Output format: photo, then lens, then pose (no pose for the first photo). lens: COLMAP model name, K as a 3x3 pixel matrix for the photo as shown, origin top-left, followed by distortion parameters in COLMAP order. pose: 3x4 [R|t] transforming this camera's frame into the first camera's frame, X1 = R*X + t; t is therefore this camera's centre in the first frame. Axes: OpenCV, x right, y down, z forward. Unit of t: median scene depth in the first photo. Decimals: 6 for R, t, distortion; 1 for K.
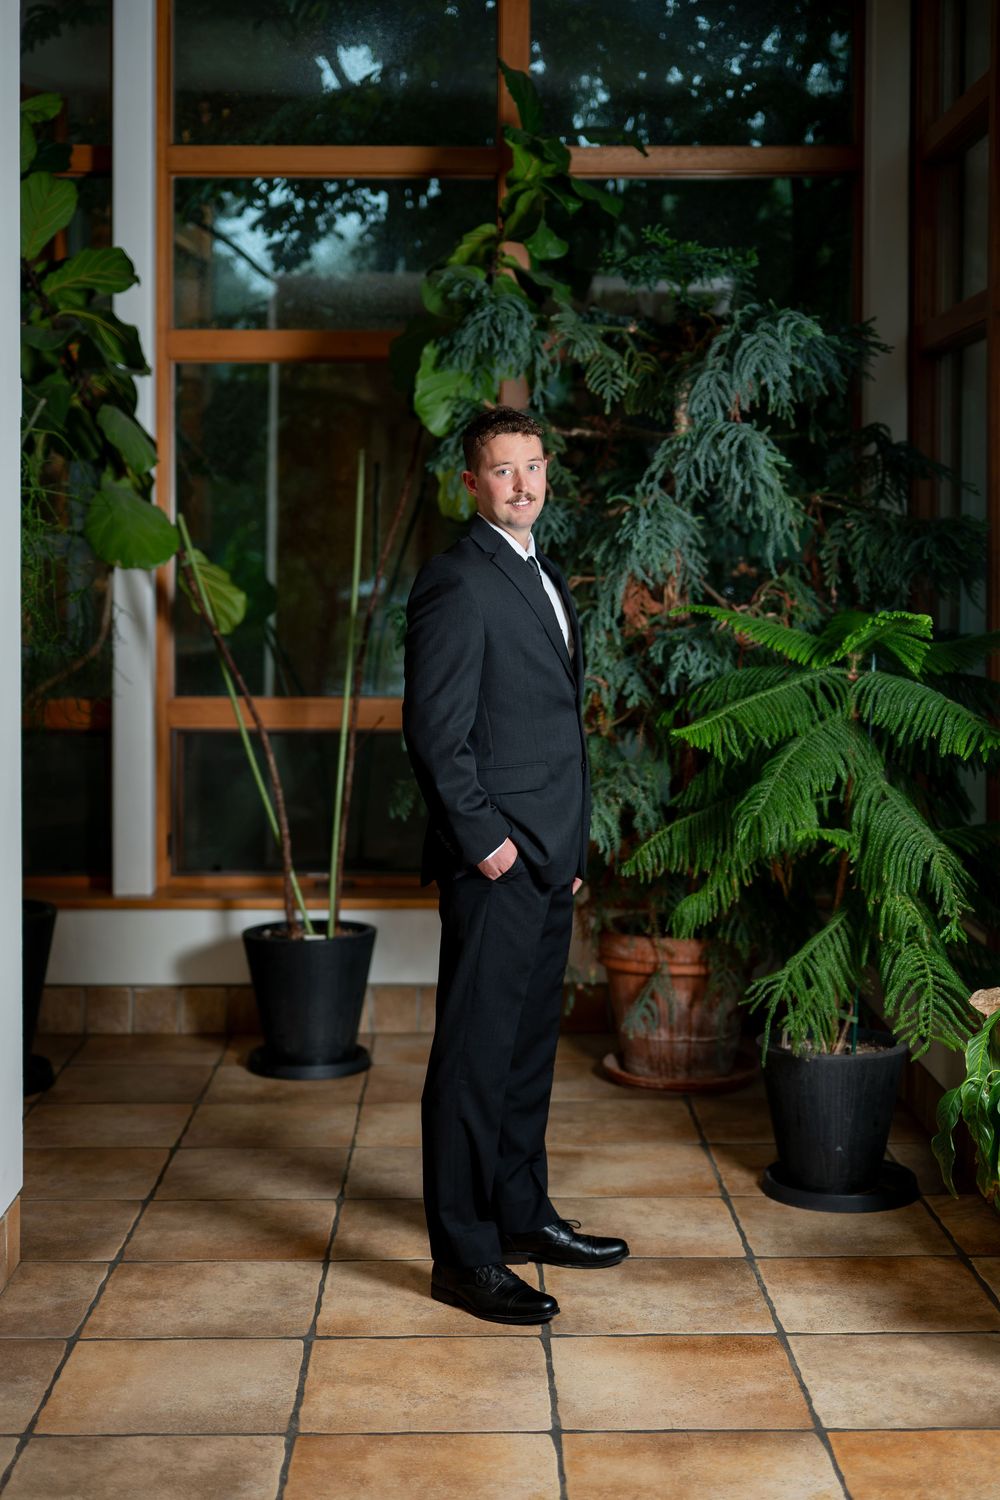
lens RADIAL K [[2145.7, 0, 500.3], [0, 2145.7, 604.2], [0, 0, 1]] dist [-0.026422, -0.027745]
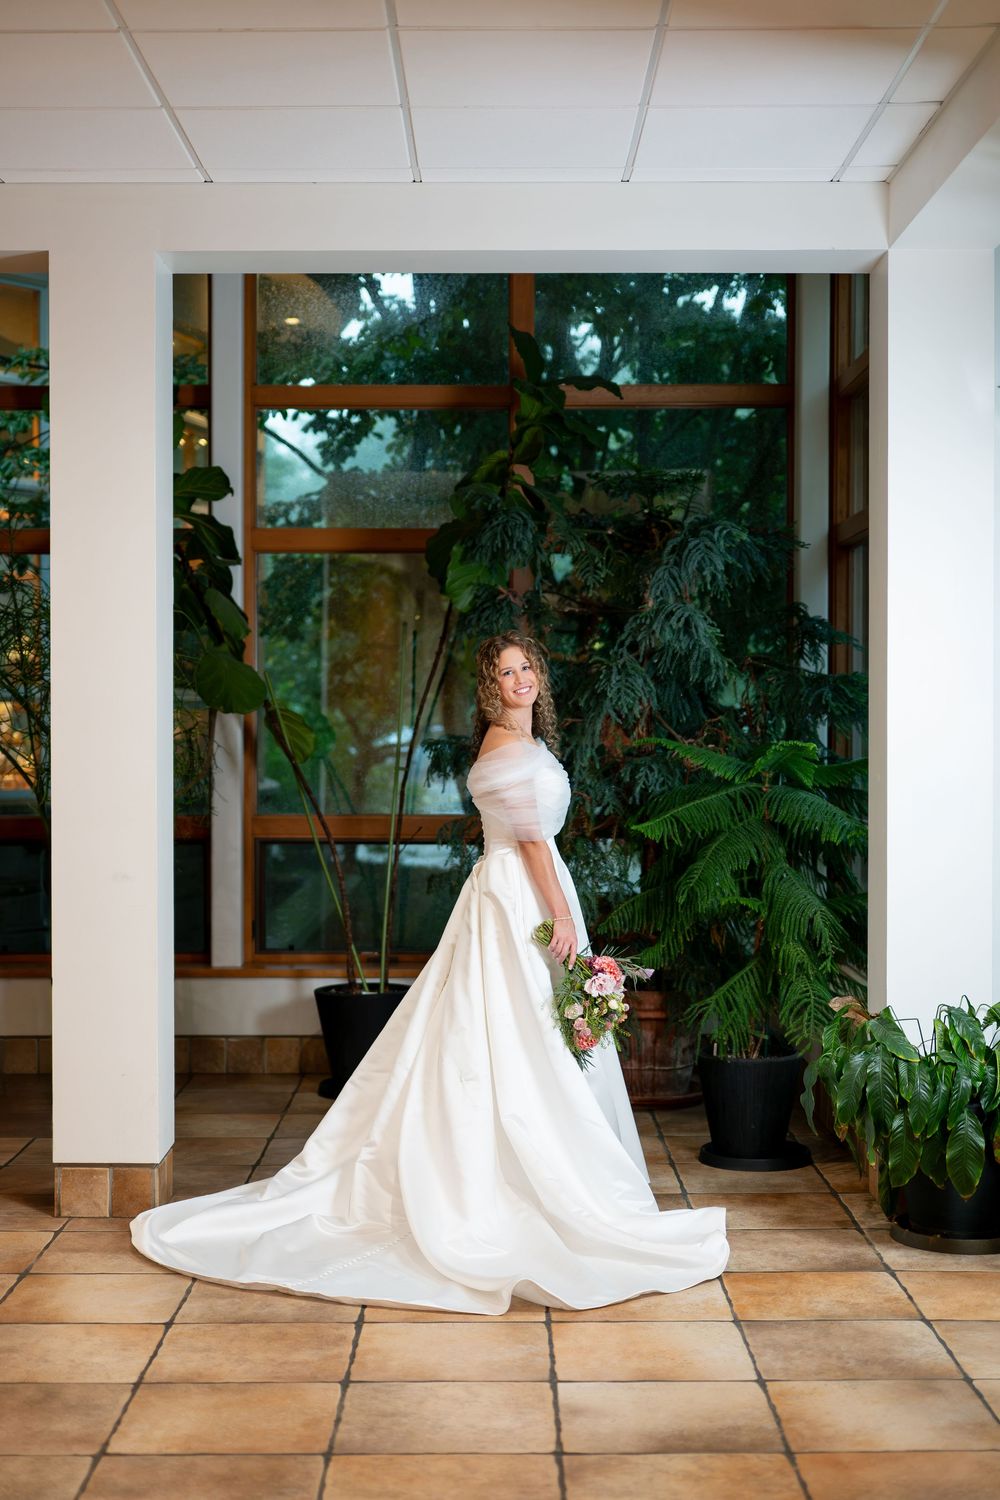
lens RADIAL K [[2069.5, 0, 500.0], [0, 2069.5, 750.0], [0, 0, 1]] dist [-0.013342, 0.035047]
pose [[0.999957, -0.000610, -0.009274, 0.005770], [0.000578, 0.999994, -0.003481, 0.012085], [0.009277, 0.003476, 0.999951, -0.304521]]
